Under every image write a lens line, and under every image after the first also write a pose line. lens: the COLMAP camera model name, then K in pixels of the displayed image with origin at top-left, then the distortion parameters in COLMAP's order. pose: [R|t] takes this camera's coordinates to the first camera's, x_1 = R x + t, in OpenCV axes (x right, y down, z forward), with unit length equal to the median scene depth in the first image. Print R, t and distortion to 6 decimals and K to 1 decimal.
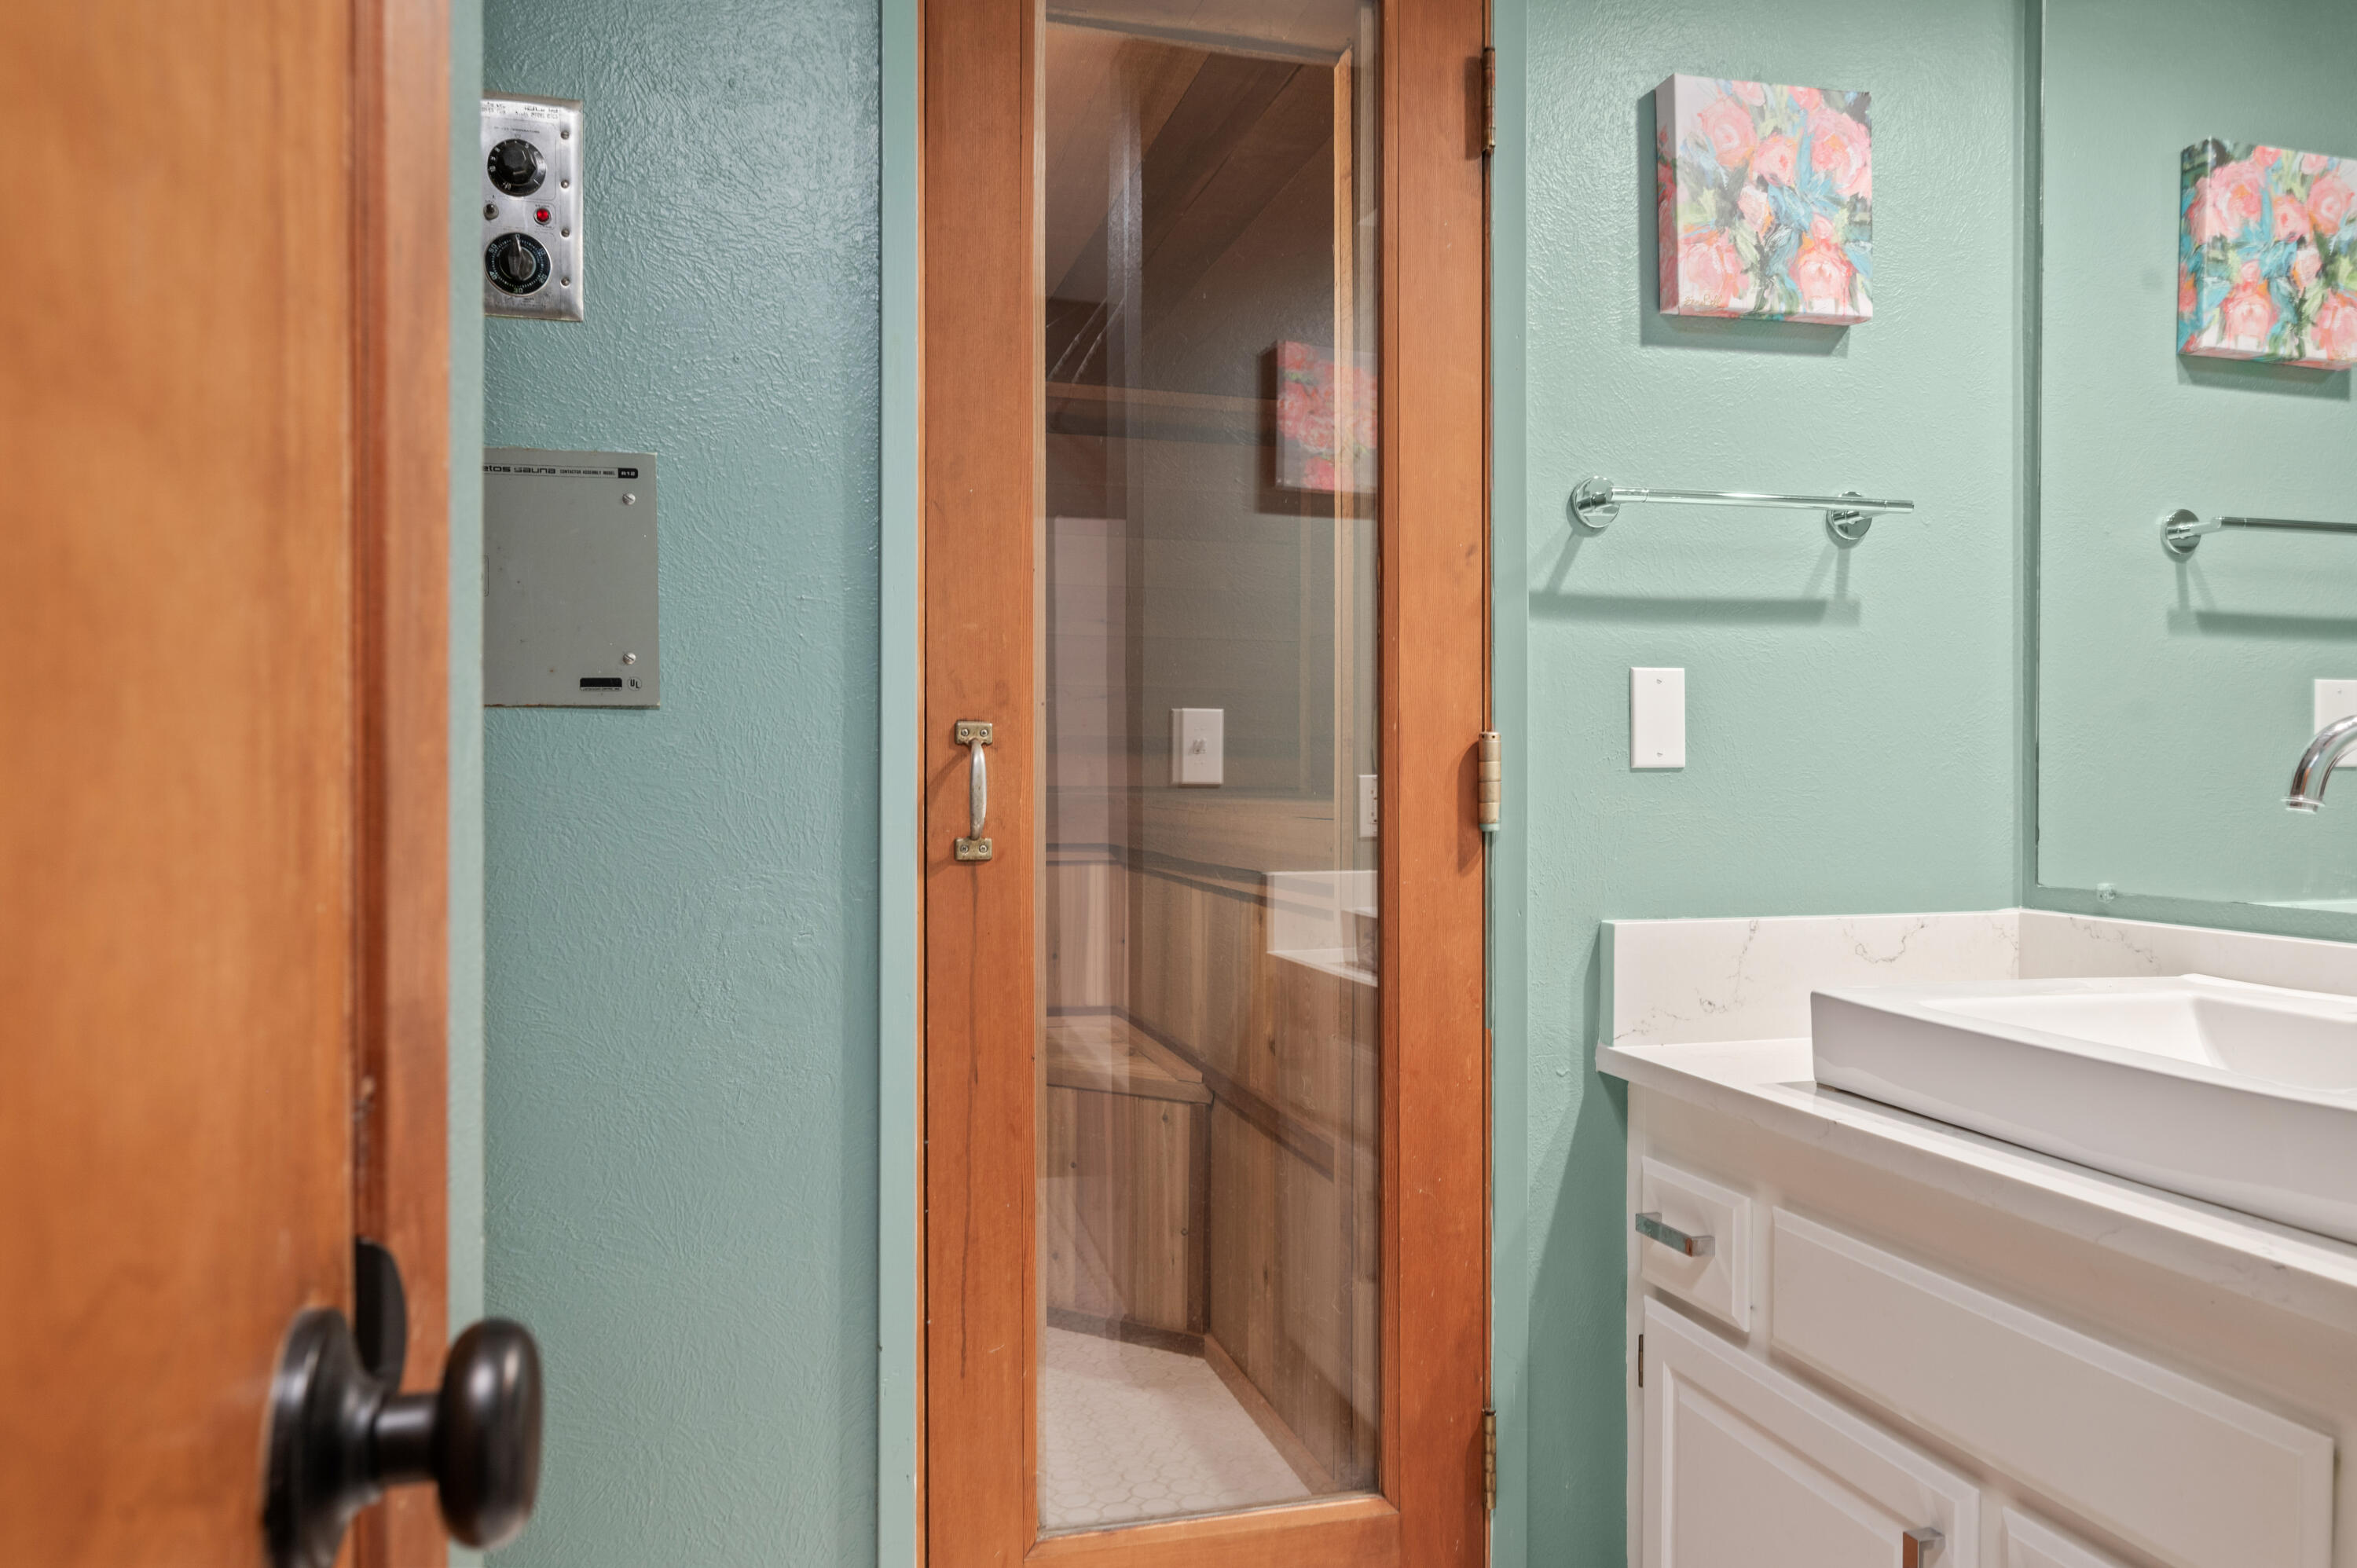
lens RADIAL K [[1636.5, 0, 1178.5], [0, 1636.5, 784.0], [0, 0, 1]] dist [-0.005688, -0.002818]
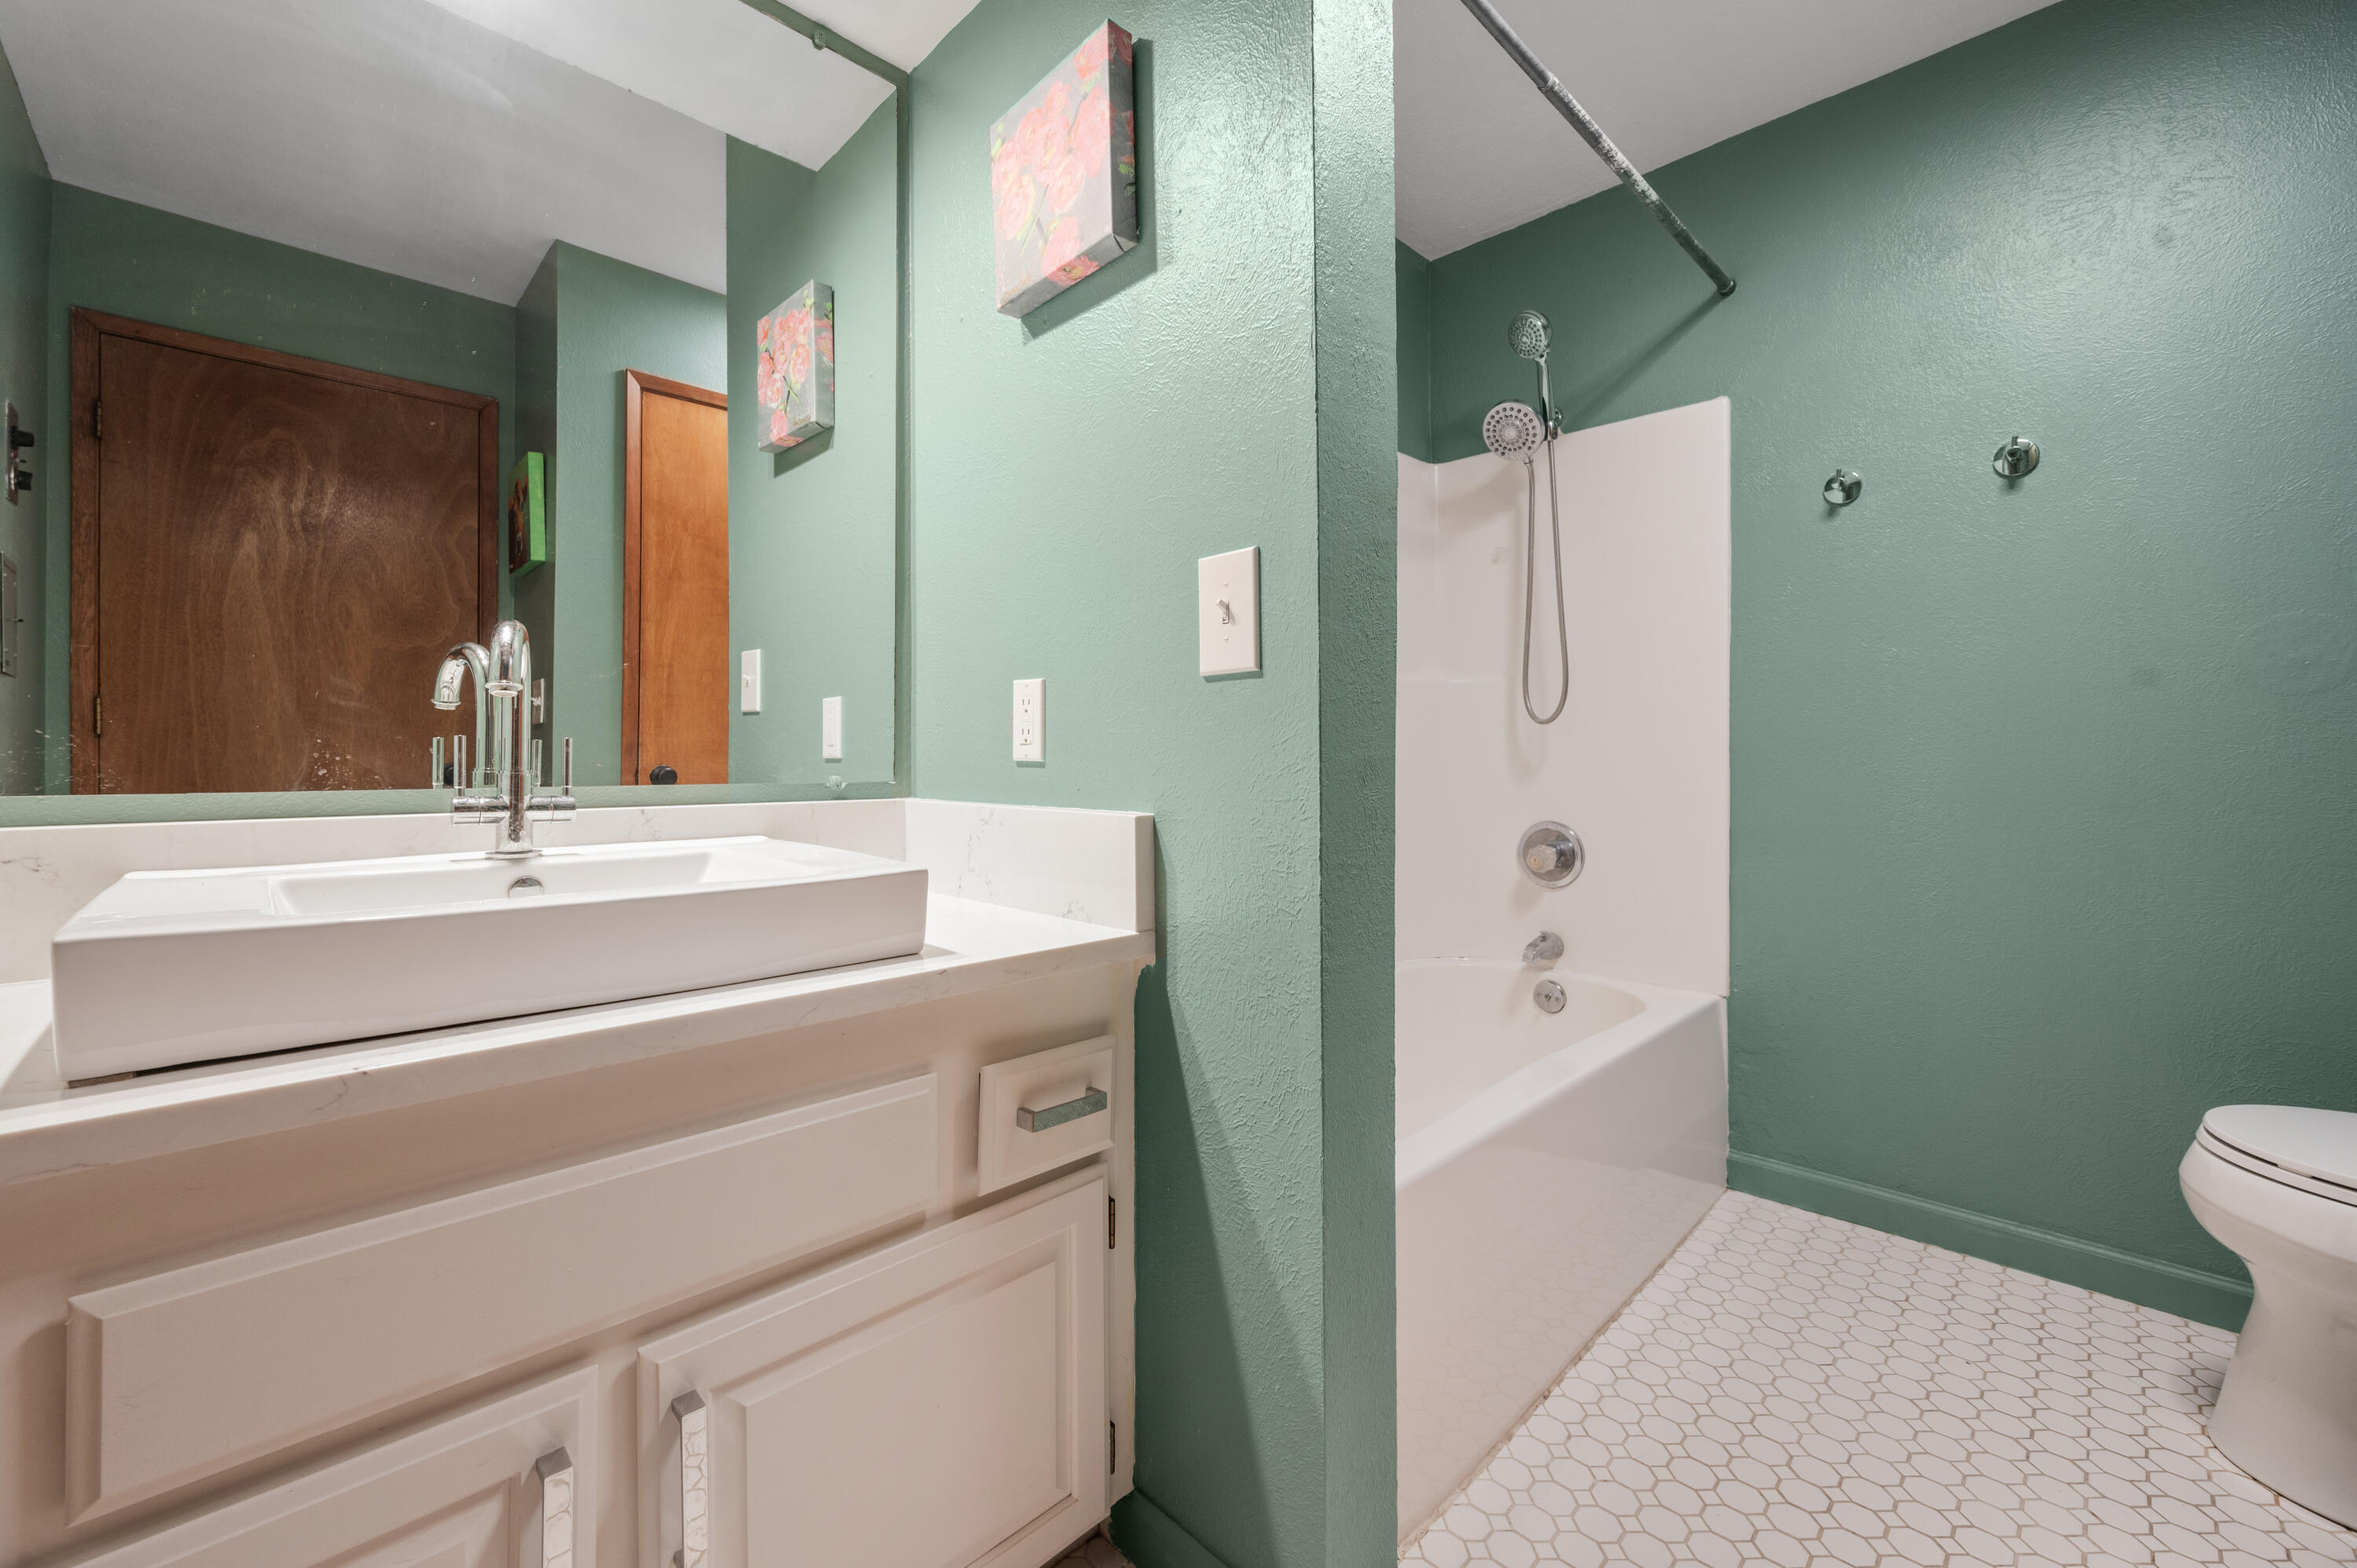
lens RADIAL K [[937.9, 0, 1179.4], [0, 937.9, 750.0], [0, 0, 1]] dist [0.001188, 0.000084]
pose [[-0.487796, 0.005304, 0.872942, -0.123507], [0.004922, 0.999982, -0.003325, 0.048021], [-0.872944, 0.002674, -0.487814, 0.684586]]
